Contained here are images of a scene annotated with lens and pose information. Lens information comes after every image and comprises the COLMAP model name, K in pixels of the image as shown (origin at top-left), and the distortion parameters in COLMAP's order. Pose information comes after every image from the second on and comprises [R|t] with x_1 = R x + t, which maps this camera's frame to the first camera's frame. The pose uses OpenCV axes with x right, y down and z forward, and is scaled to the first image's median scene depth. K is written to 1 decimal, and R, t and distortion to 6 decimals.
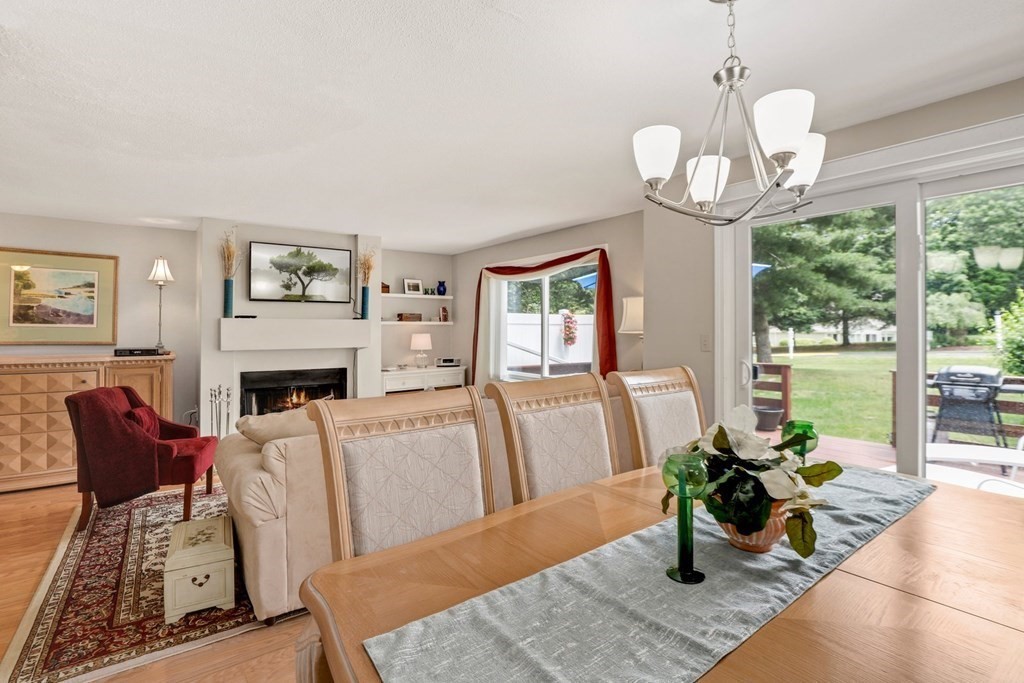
lens RADIAL K [[485.3, 0, 509.4], [0, 485.3, 332.3], [0, 0, 1]] dist [-0.014236, 0.000506]
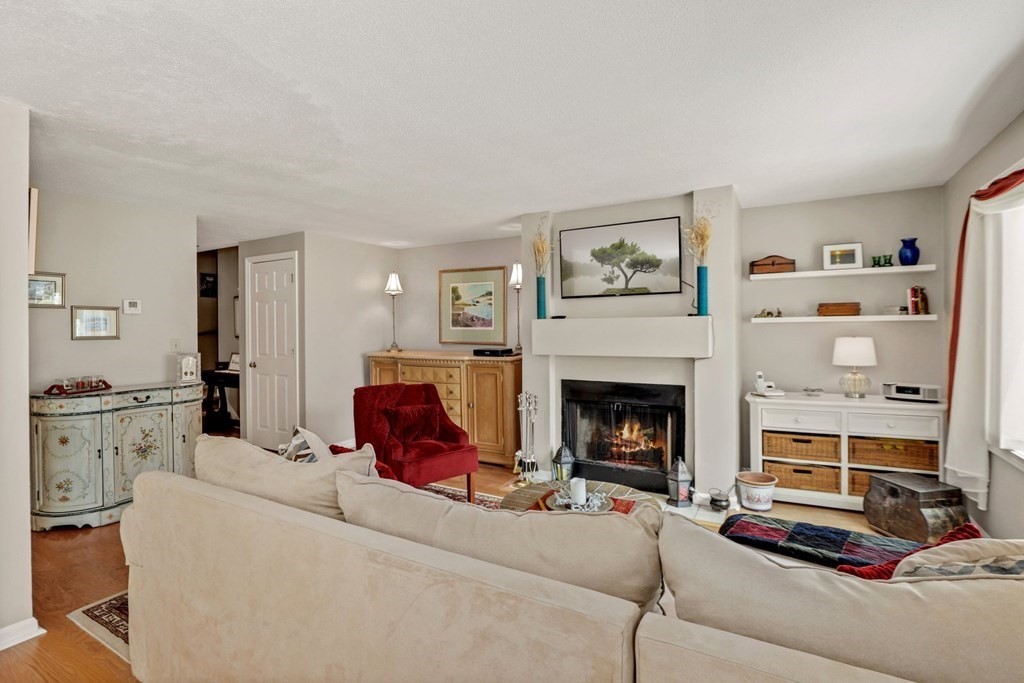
lens RADIAL K [[485.3, 0, 519.0], [0, 485.3, 332.7], [0, 0, 1]] dist [-0.014236, 0.000506]
pose [[0.415554, 0.002906, -0.909564, 0.235263], [0.001916, 0.999990, 0.004071, -0.007529], [0.909566, -0.003435, 0.415545, 0.571252]]
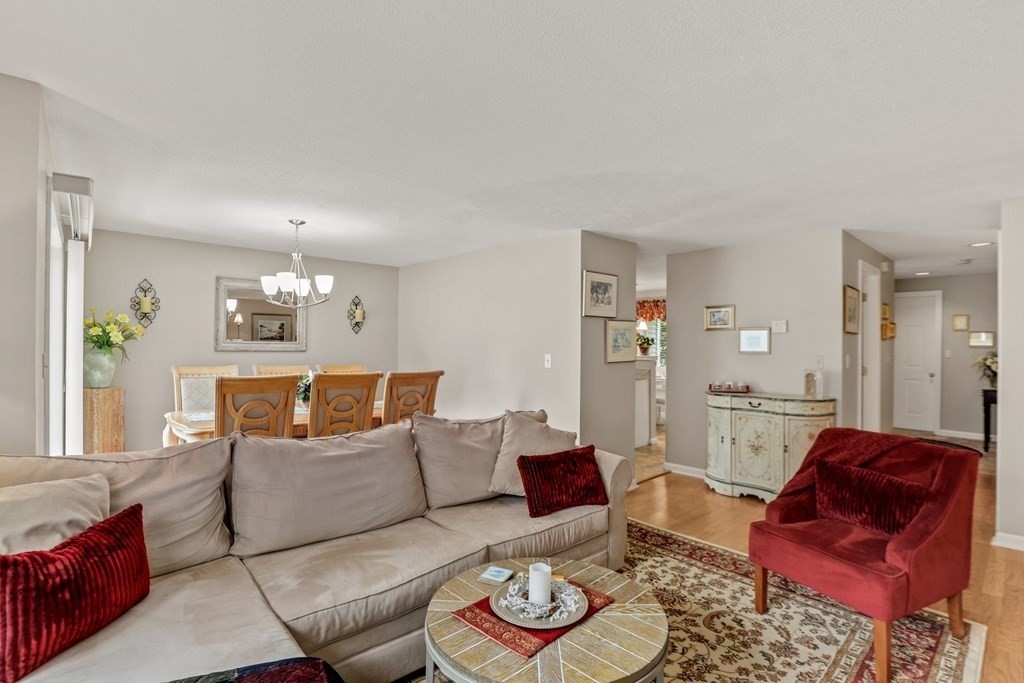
lens RADIAL K [[485.3, 0, 514.2], [0, 485.3, 344.0], [0, 0, 1]] dist [-0.014236, 0.000506]
pose [[-0.994430, -0.003285, -0.105351, -0.149070], [-0.003615, 0.999989, 0.002940, -0.015056], [0.105340, 0.003305, -0.994431, 1.181072]]
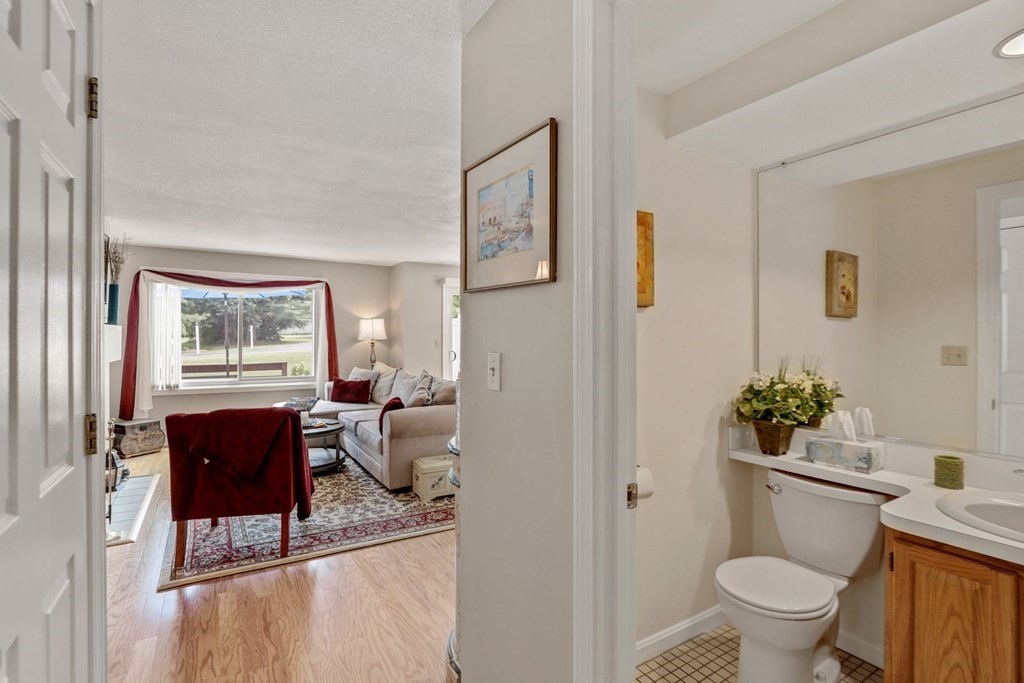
lens RADIAL K [[485.3, 0, 512.5], [0, 485.3, 338.7], [0, 0, 1]] dist [-0.014236, 0.000506]
pose [[0.081036, -0.002072, 0.996709, -1.173292], [0.004212, 0.999990, 0.001736, -0.002507], [-0.996702, 0.004058, 0.081044, 0.317331]]
